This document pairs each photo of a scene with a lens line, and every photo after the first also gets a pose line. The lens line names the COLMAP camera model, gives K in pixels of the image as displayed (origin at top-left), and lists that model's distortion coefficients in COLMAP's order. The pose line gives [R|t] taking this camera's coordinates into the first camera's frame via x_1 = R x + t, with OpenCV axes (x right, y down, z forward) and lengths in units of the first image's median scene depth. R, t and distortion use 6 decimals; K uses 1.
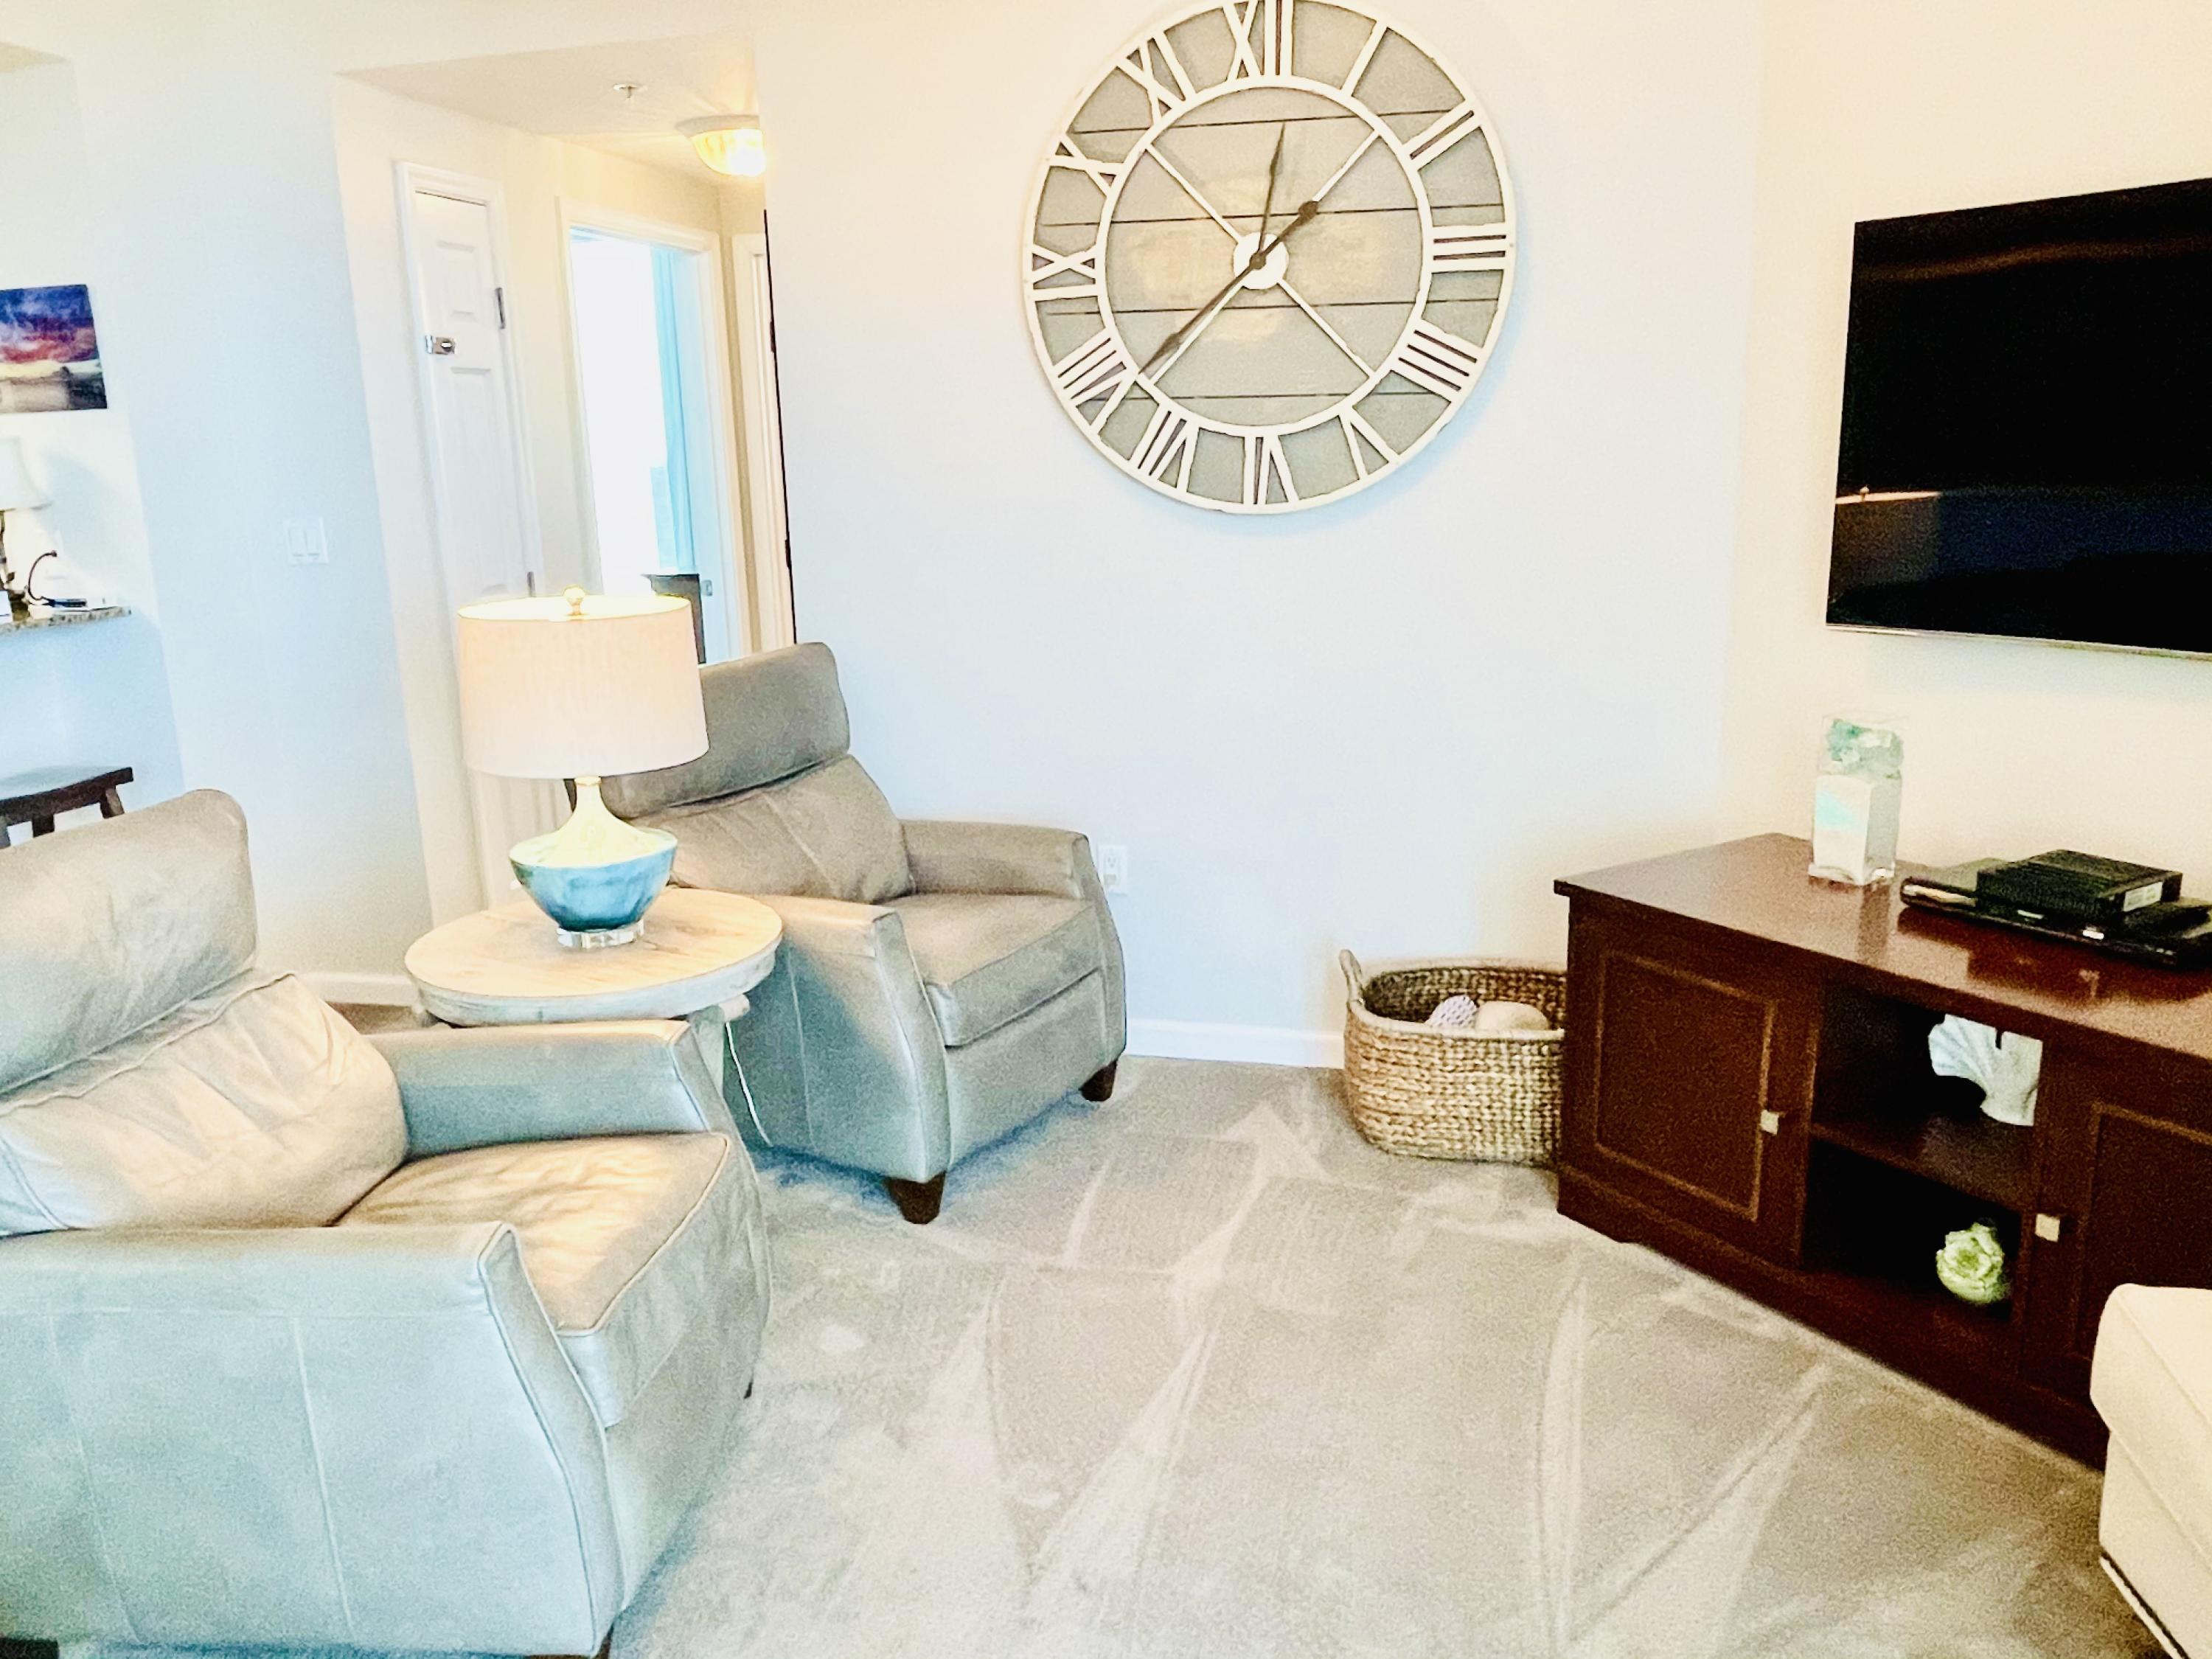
lens RADIAL K [[1710.1, 0, 1106.0], [0, 1710.1, 829.5], [0, 0, 1]] dist [-0.003841, -0.002892]
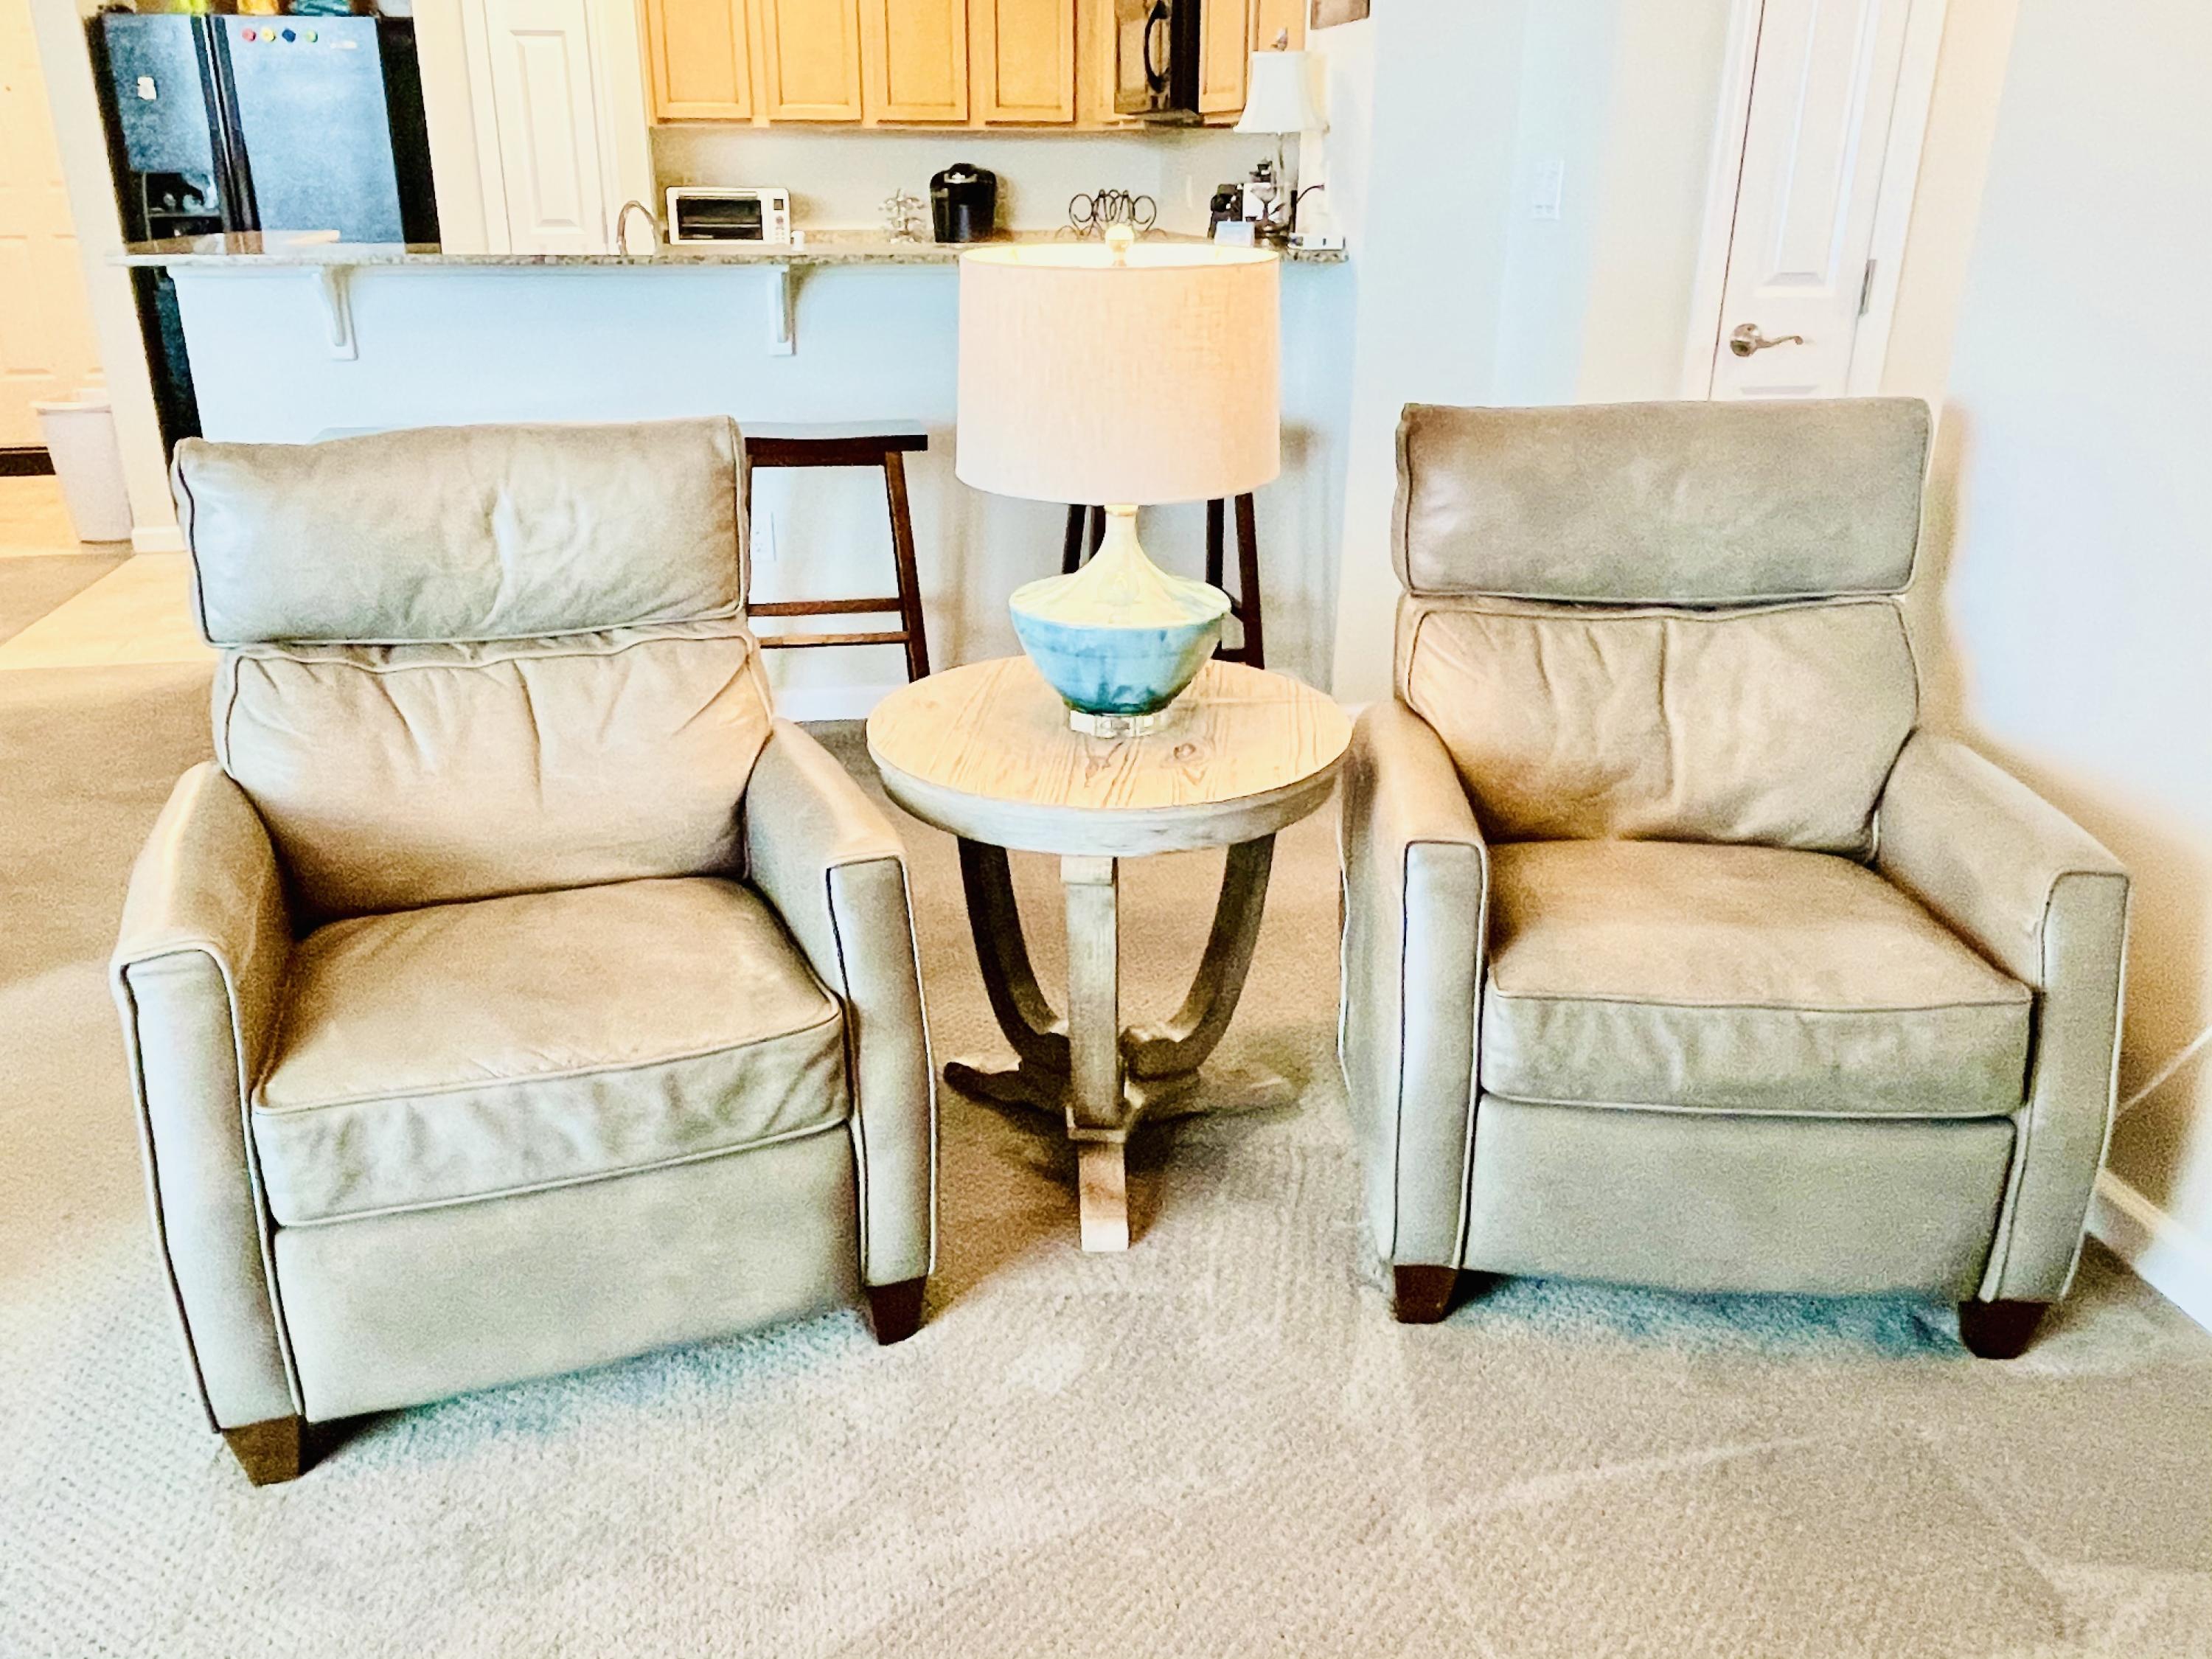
lens RADIAL K [[1710.1, 0, 1106.0], [0, 1710.1, 829.5], [0, 0, 1]] dist [-0.003841, -0.002892]
pose [[0.409324, 0.359591, -0.838539, 0.300184], [-0.219179, 0.930900, 0.292208, -0.095776], [0.885672, 0.064182, 0.459855, 0.572726]]
